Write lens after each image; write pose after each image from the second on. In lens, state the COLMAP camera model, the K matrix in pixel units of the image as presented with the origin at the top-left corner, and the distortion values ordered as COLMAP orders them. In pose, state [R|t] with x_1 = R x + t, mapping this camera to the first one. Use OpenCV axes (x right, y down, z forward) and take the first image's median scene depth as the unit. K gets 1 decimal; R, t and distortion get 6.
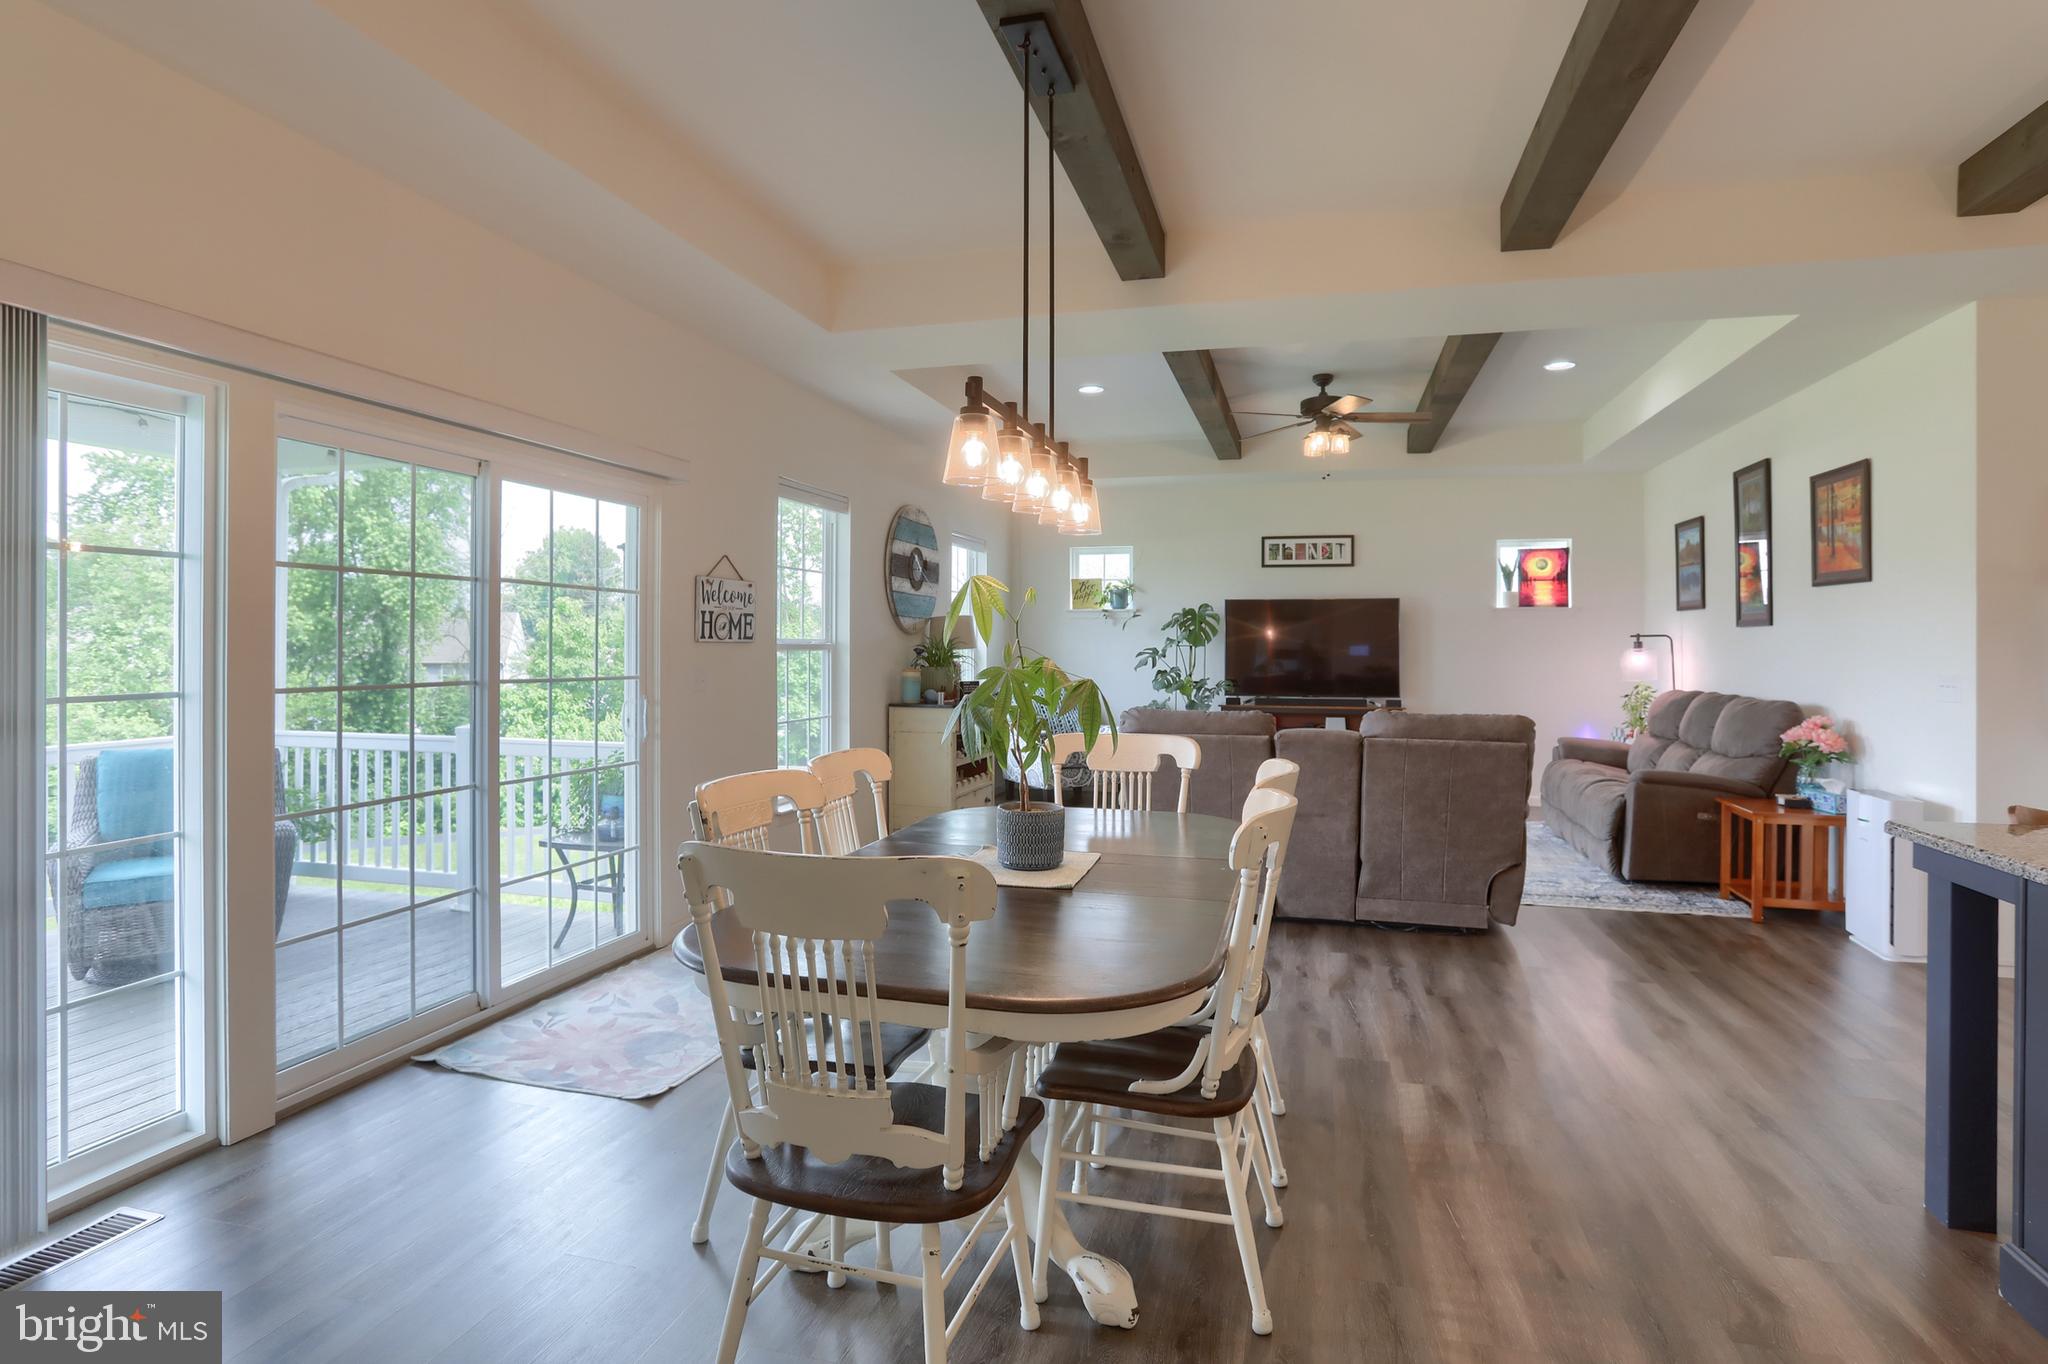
lens RADIAL K [[1076.7, 0, 1020.2], [0, 1076.7, 644.5], [0, 0, 1]] dist [-0.057406, 0.000179]
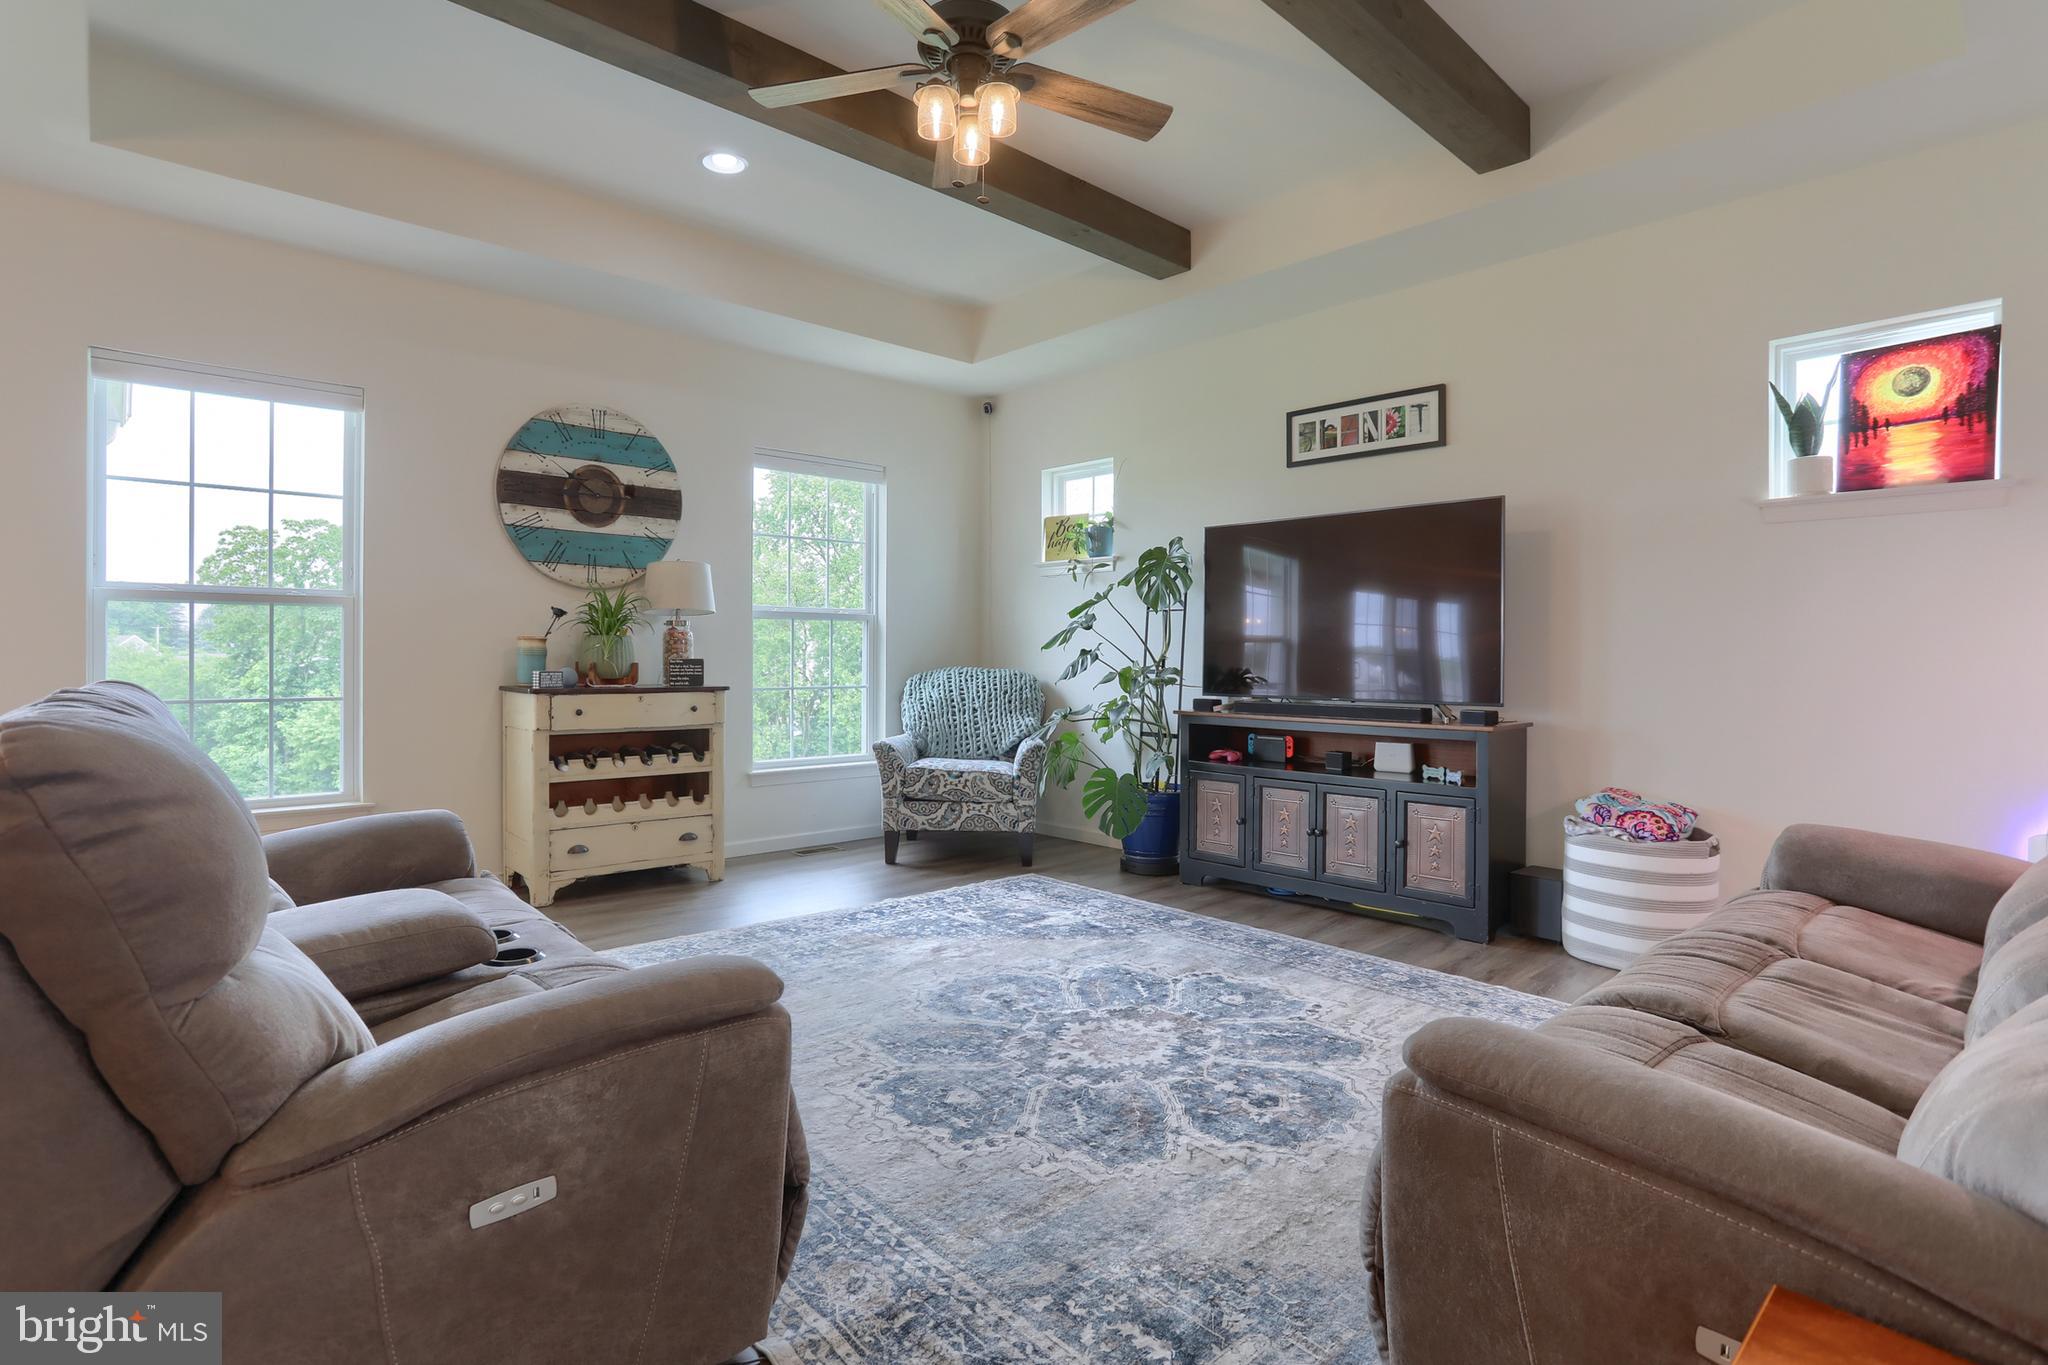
lens RADIAL K [[1010.9, 0, 1028.3], [0, 1010.9, 660.7], [0, 0, 1]] dist [-0.070813, 0.052243]
pose [[0.853677, 0.004119, -0.520787, 0.456372], [-0.002620, 0.999990, 0.003615, 0.031872], [0.520797, -0.001722, 0.853679, 0.580815]]
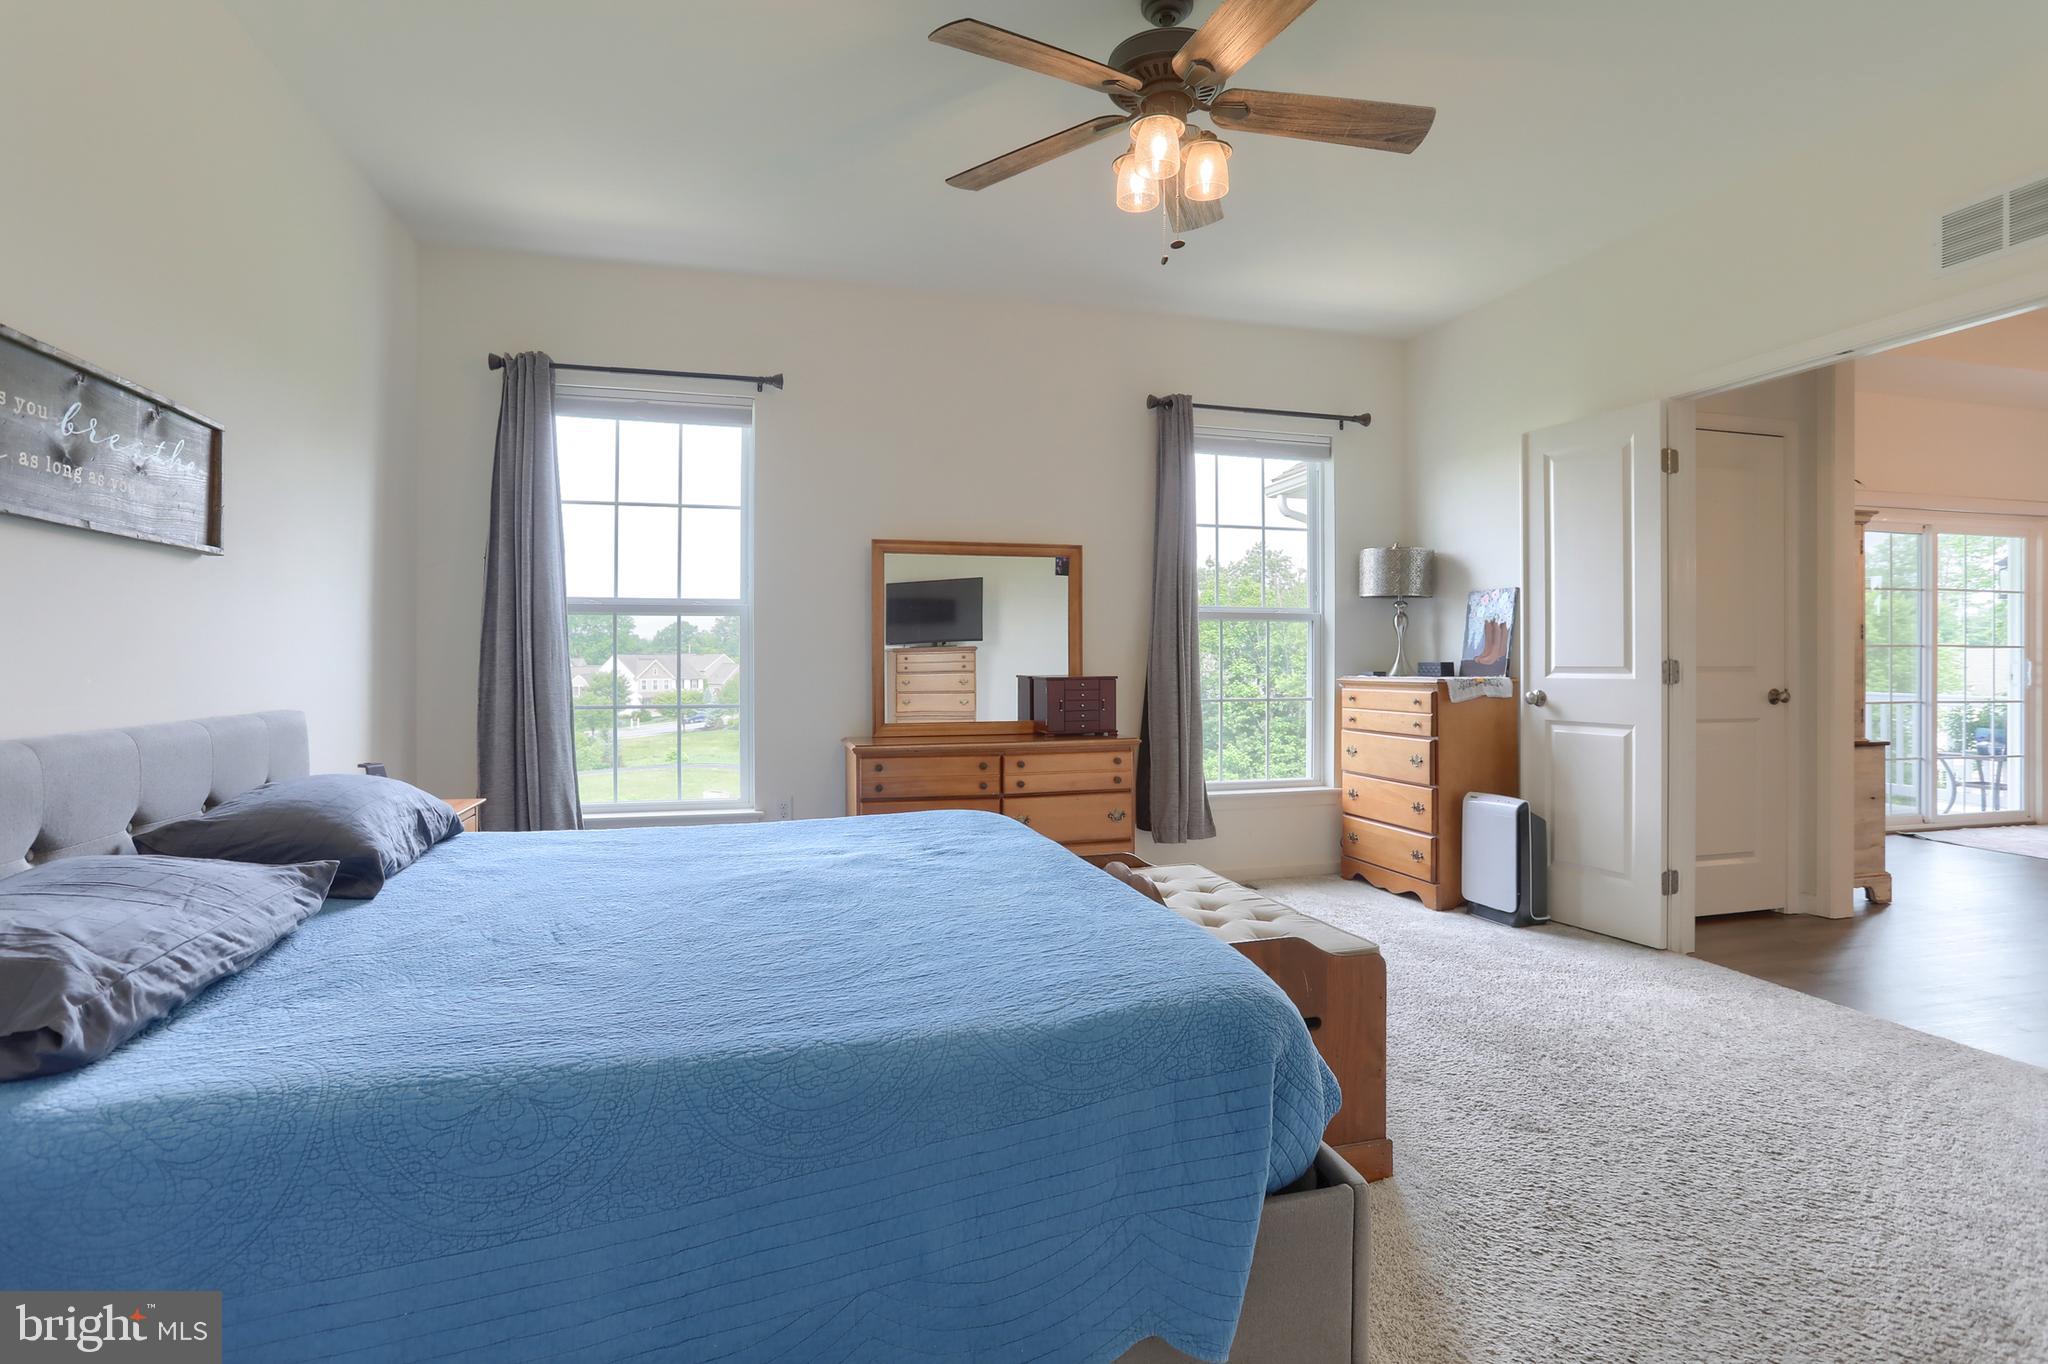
lens RADIAL K [[1010.9, 0, 1028.3], [0, 1010.9, 660.2], [0, 0, 1]] dist [-0.070813, 0.052243]
pose [[0.508314, -0.005992, -0.861151, 0.083734], [0.002797, 0.999982, -0.005307, 0.030112], [0.861167, 0.000289, 0.508322, -0.544527]]
